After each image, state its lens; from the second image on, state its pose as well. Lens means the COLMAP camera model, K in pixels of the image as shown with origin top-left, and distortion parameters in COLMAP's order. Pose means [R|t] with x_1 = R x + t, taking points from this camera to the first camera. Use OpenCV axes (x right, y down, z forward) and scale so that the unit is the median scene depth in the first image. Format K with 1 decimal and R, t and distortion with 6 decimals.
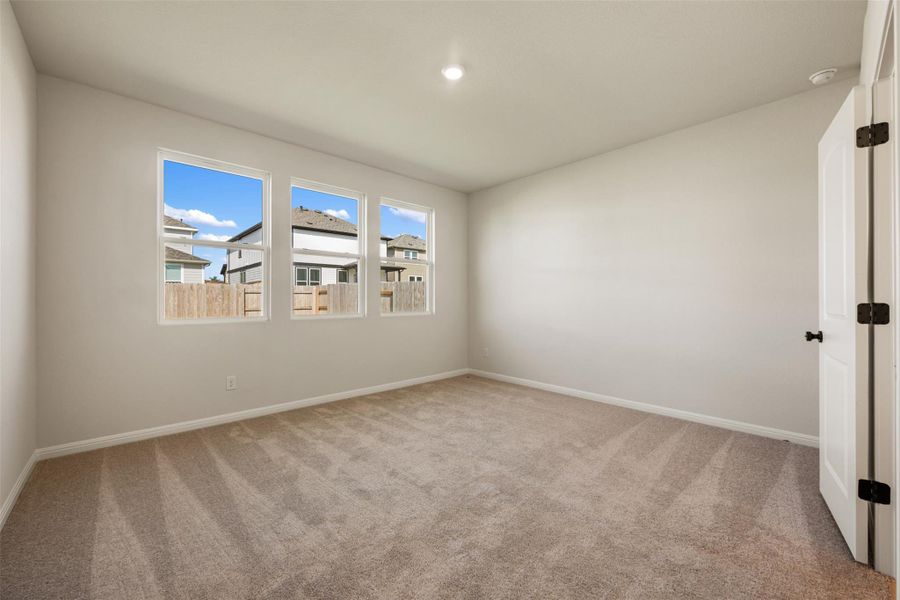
lens RADIAL K [[354.5, 0, 446.9], [0, 354.5, 298.8], [0, 0, 1]] dist [-0.001689, 0.000057]
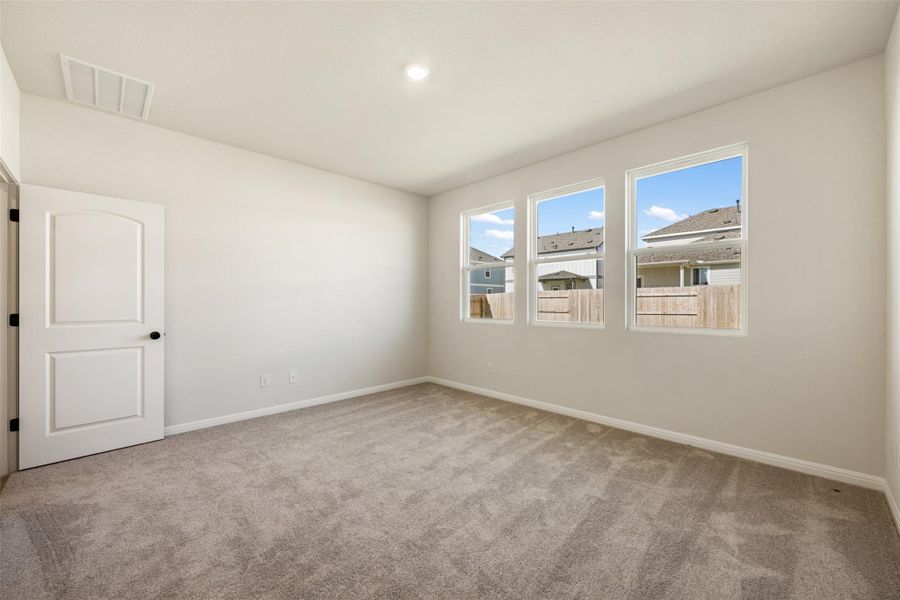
lens RADIAL K [[362.1, 0, 450.0], [0, 362.1, 300.0], [0, 0, 1]] dist [-0.000820, -0.000083]
pose [[0.043625, 0.001621, -0.999047, 0.642320], [-0.001964, 0.999997, 0.001536, -0.012675], [0.999046, 0.001896, 0.043628, 0.691398]]
